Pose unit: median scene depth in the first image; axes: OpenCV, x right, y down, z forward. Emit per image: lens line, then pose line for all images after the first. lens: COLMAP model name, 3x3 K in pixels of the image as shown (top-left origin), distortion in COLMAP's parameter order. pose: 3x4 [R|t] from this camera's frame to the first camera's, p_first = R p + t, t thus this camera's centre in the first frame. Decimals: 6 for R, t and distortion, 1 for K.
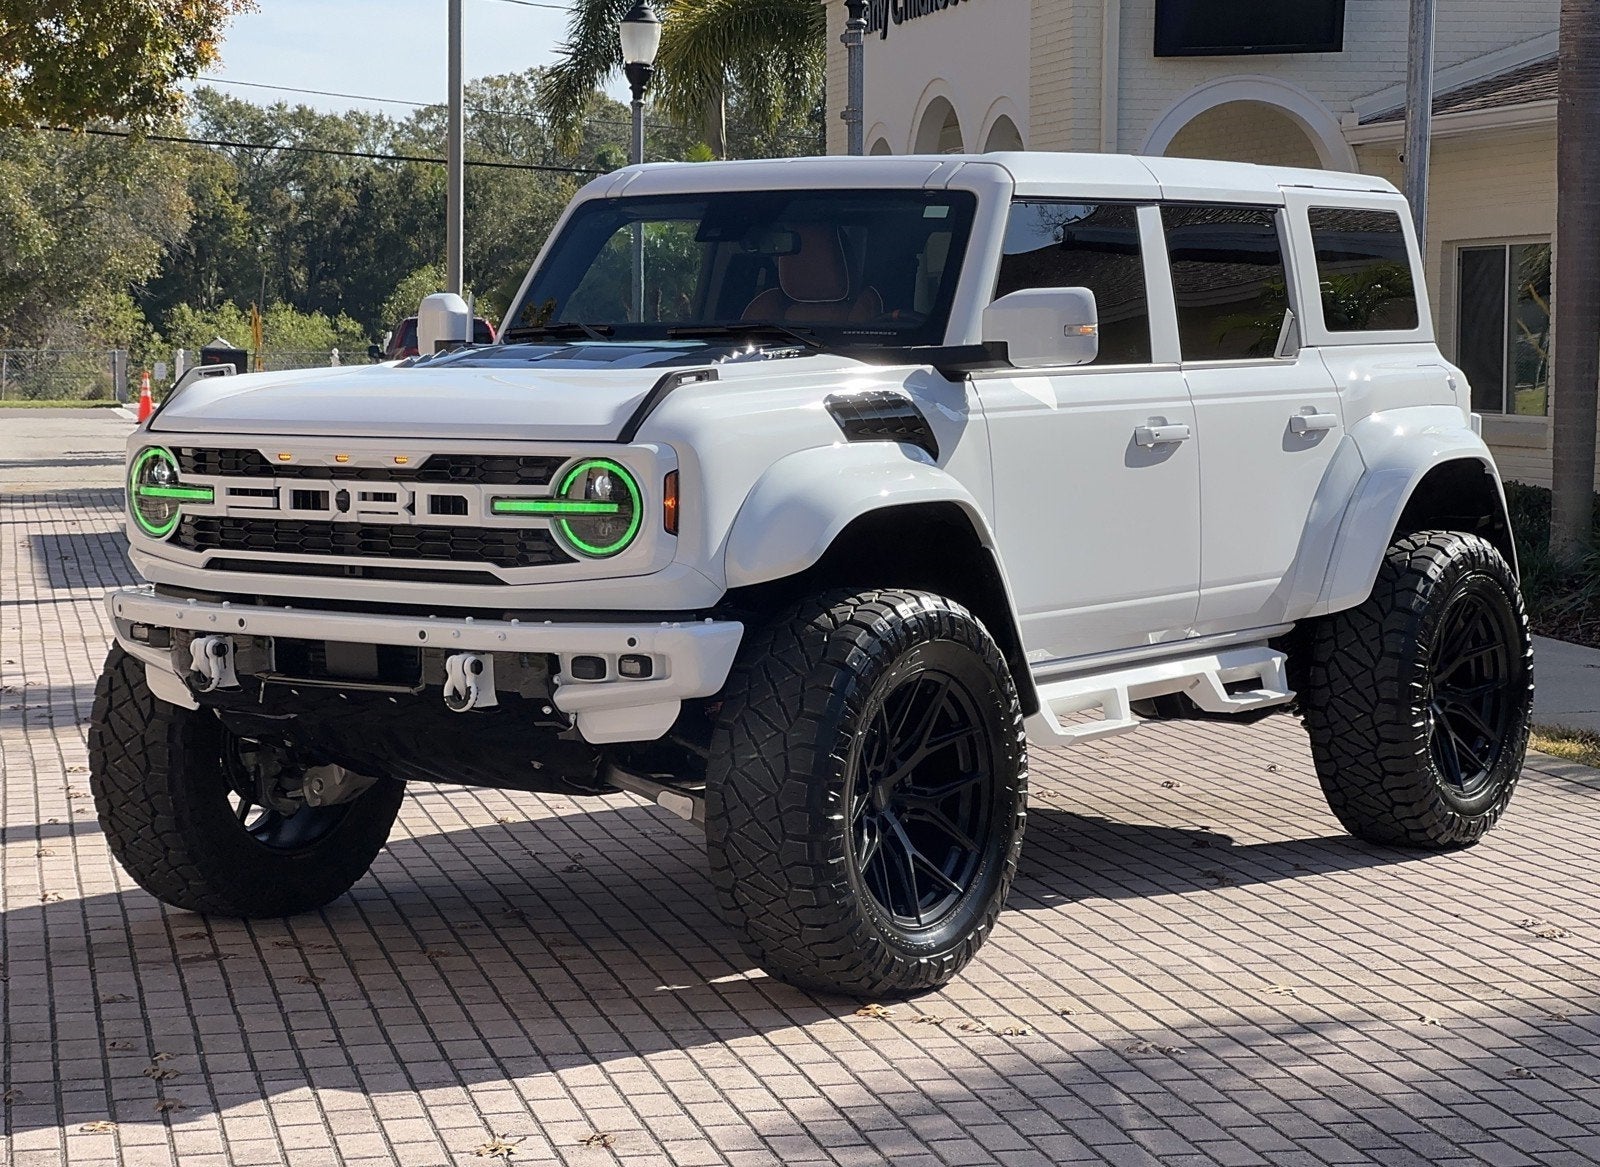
lens RADIAL K [[3651.8, 0, 804.7], [0, 3651.8, 577.8], [0, 0, 1]] dist [0.188075, 0.235728]
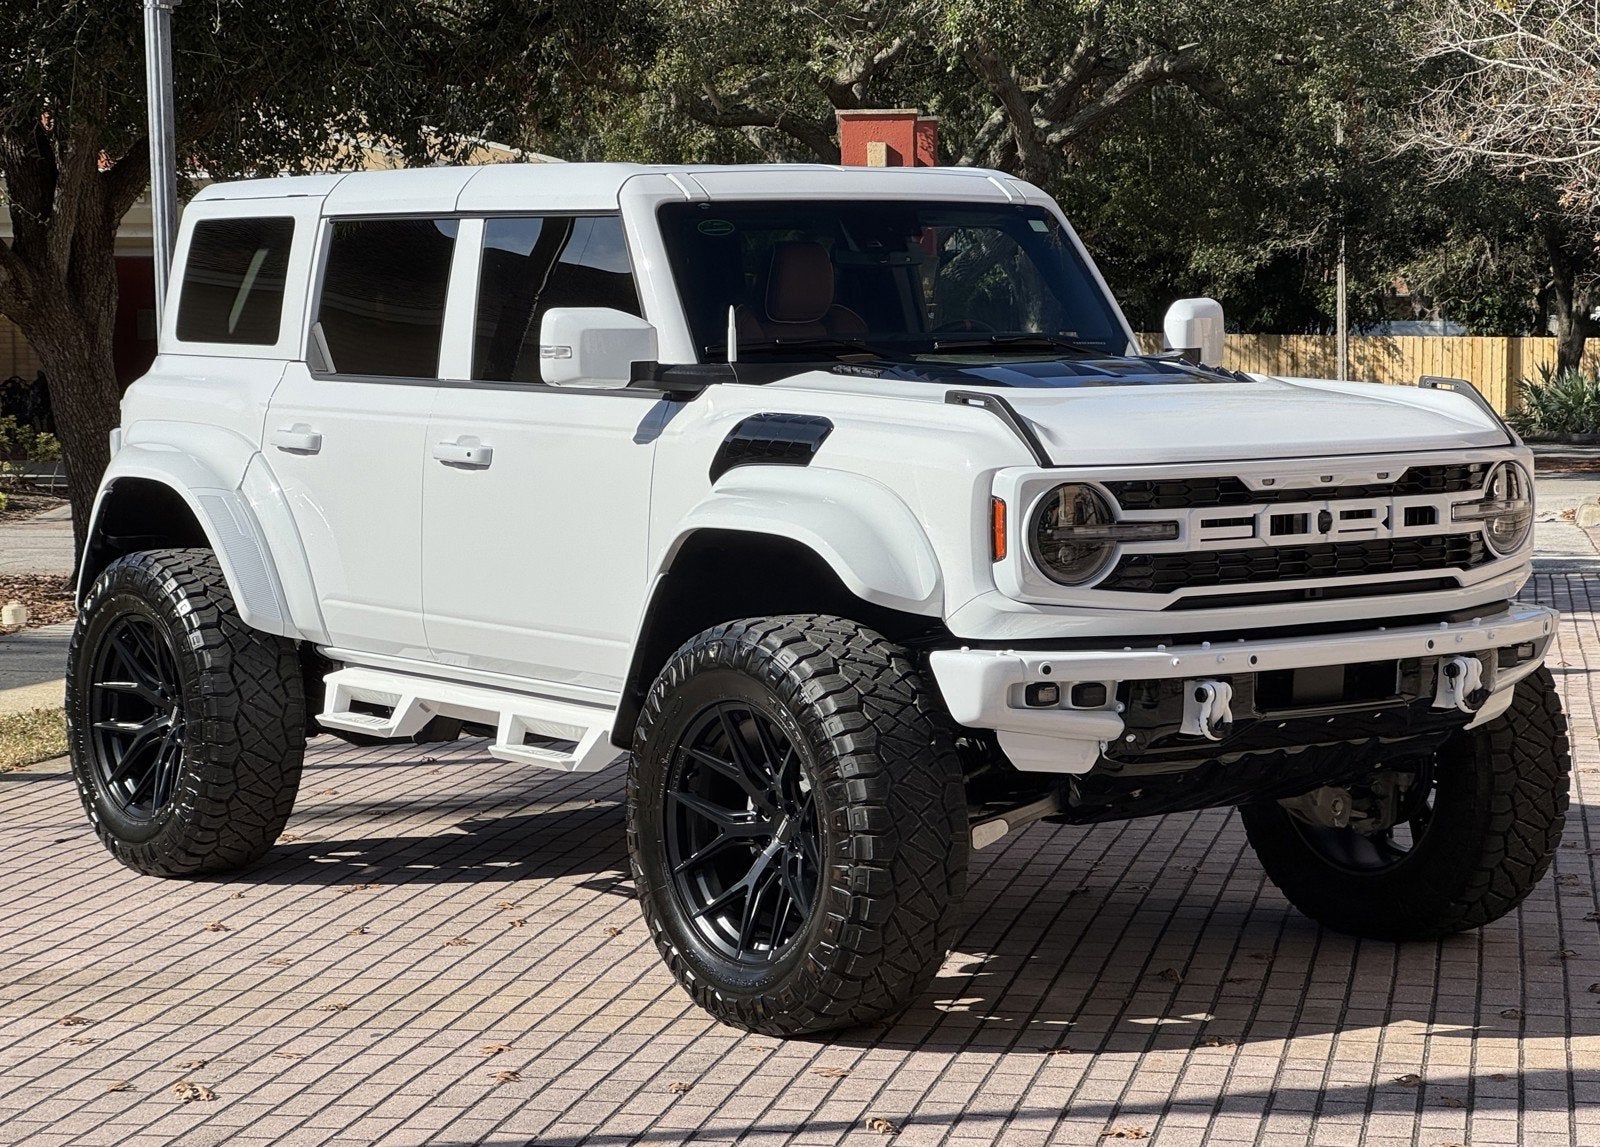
lens RADIAL K [[3651.6, 0, 795.9], [0, 3651.6, 573.8], [0, 0, 1]] dist [0.136918, 0.714446]
pose [[0.351335, -0.077137, 0.933067, -1.008446], [0.078719, 0.995505, 0.052658, -0.064664], [-0.932935, 0.054949, 0.355828, 0.726290]]
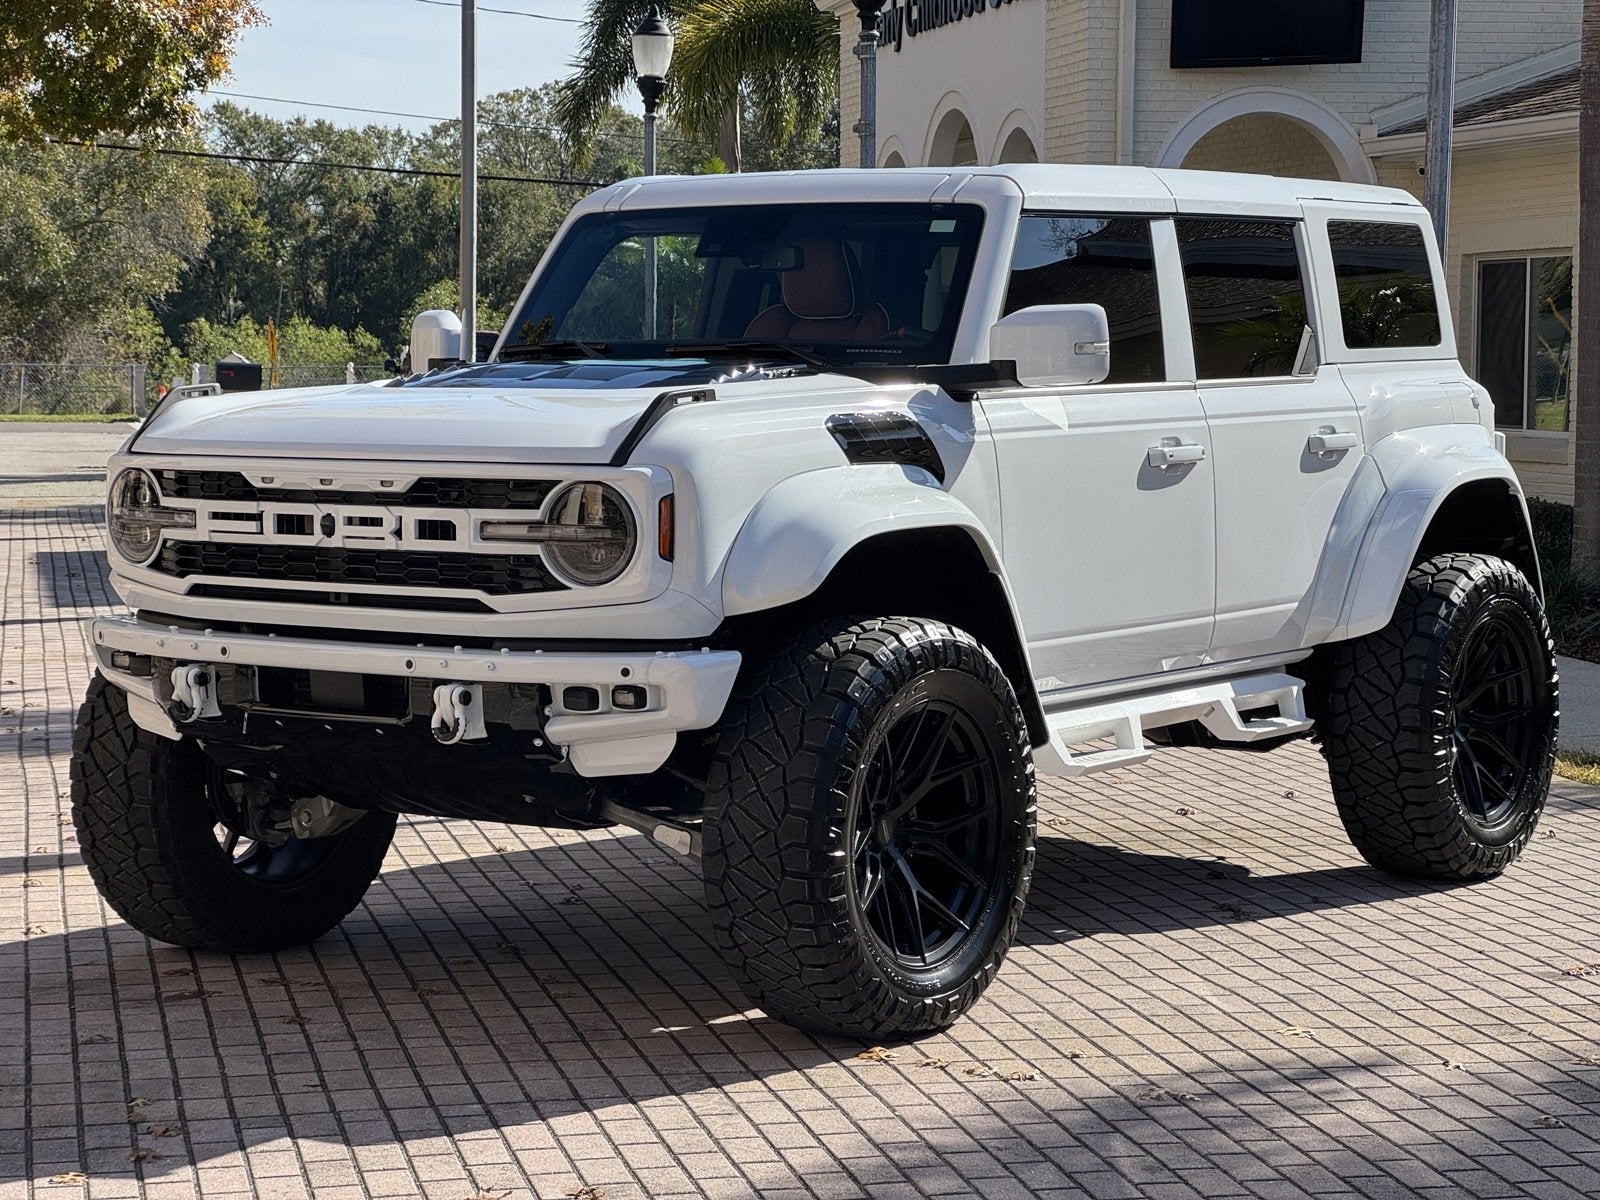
lens RADIAL K [[3628.9, 0, 791.0], [0, 3628.9, 609.2], [0, 0, 1]] dist [0.225126, -0.255526]
pose [[0.999961, 0.000129, -0.008843, 0.004326], [-0.000082, 0.999986, 0.005287, -0.003735], [0.008843, -0.005286, 0.999947, 0.036428]]
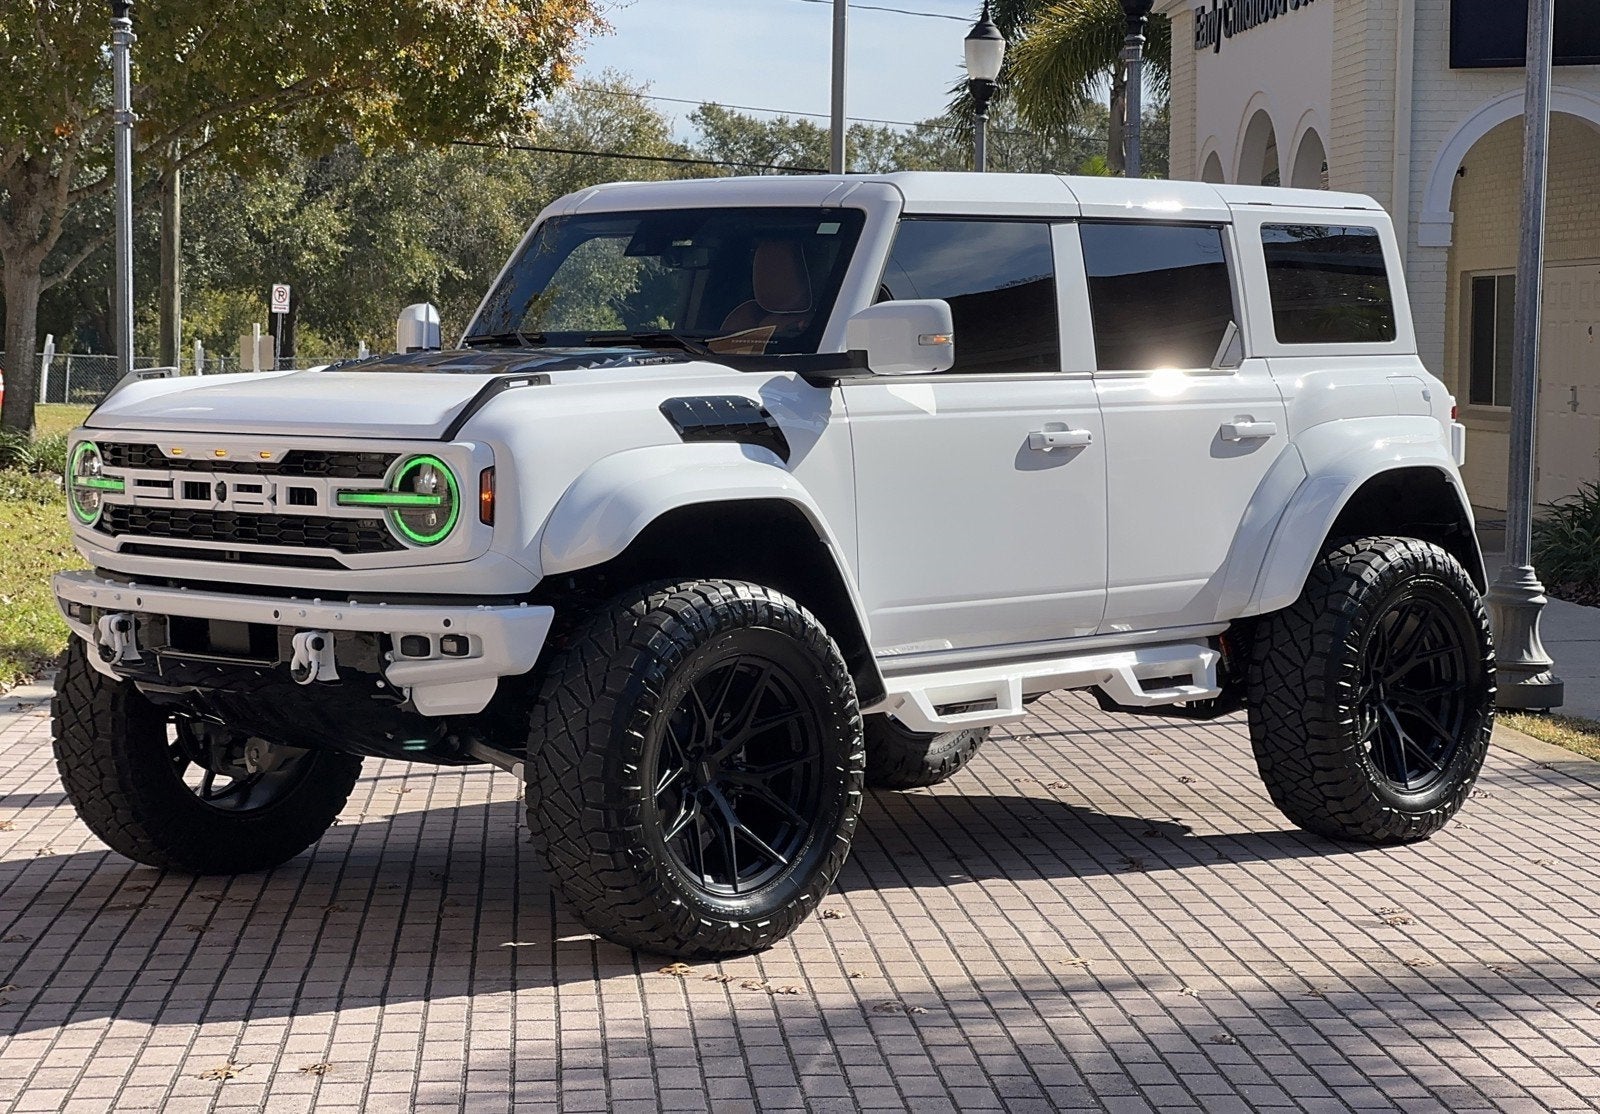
lens RADIAL K [[3679.7, 0, 795.8], [0, 3679.7, 558.4], [0, 0, 1]] dist [0.162626, 0.680670]
pose [[0.988410, 0.013344, -0.151220, 0.196376], [-0.014685, 0.999862, -0.007752, 0.004678], [0.151096, 0.009883, 0.988470, -0.064335]]
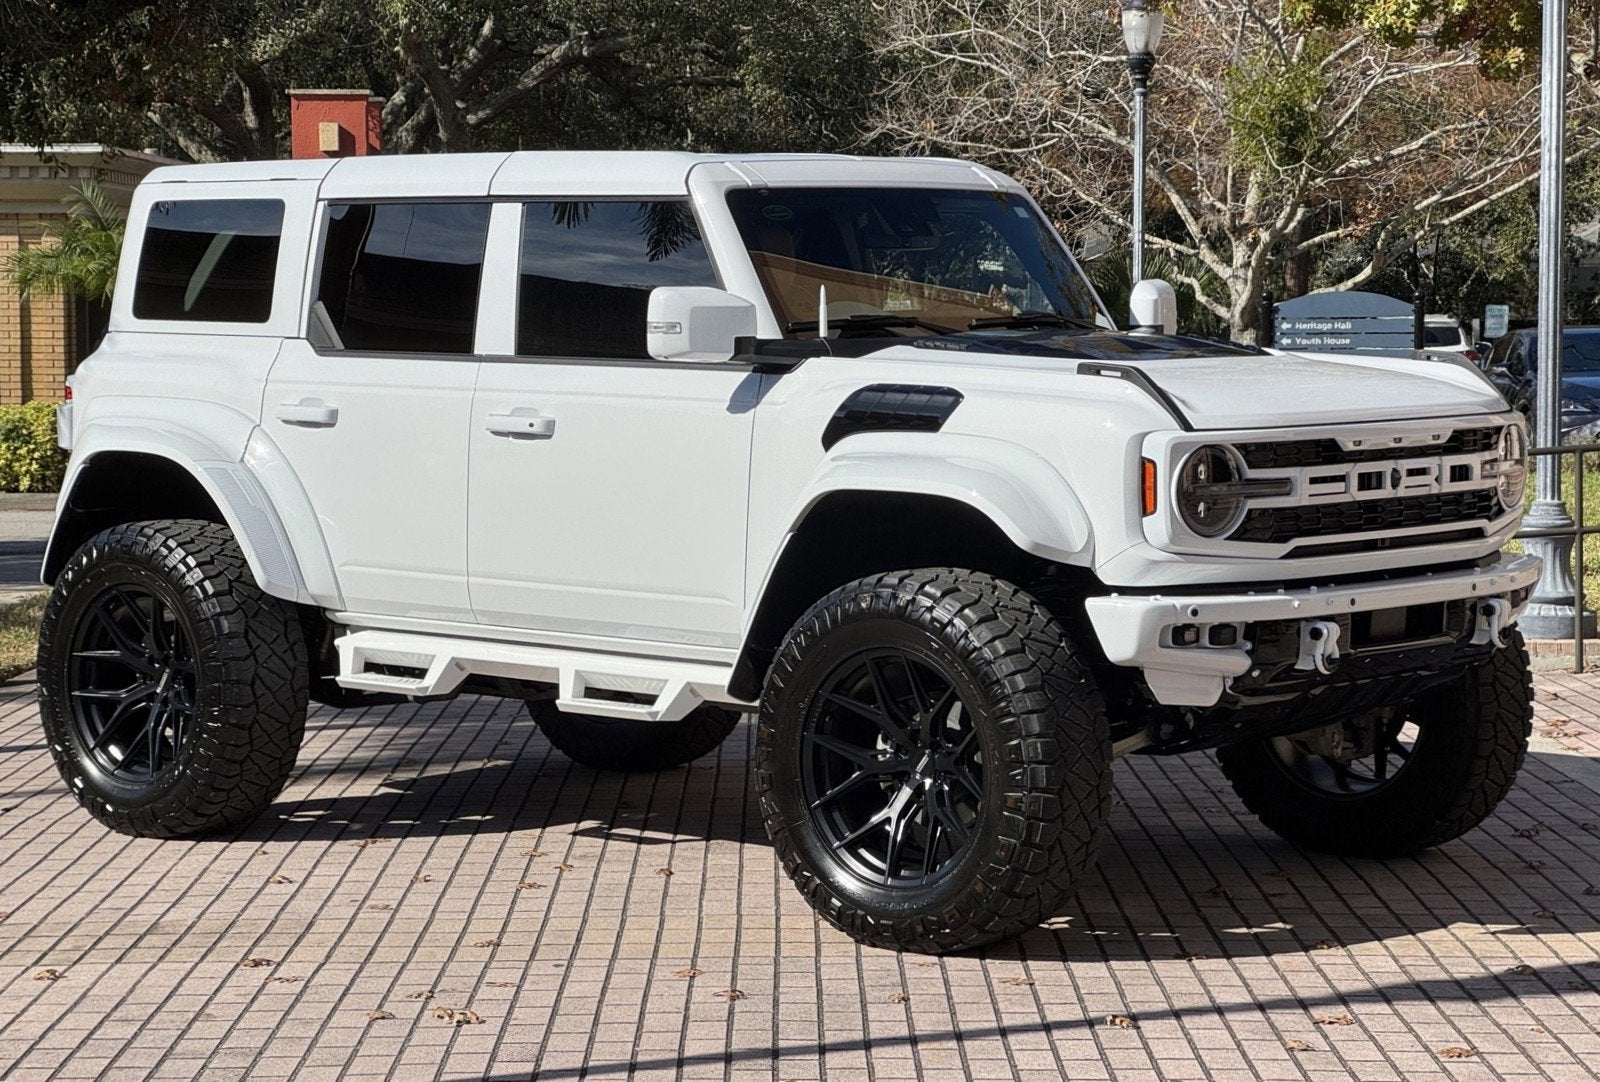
lens RADIAL K [[3701.1, 0, 803.5], [0, 3701.1, 536.3], [0, 0, 1]] dist [0.145158, 0.449708]
pose [[0.155582, -0.074314, 0.985024, -1.157994], [0.079218, 0.994893, 0.062546, -0.081015], [-0.984641, 0.068301, 0.160674, 0.922938]]
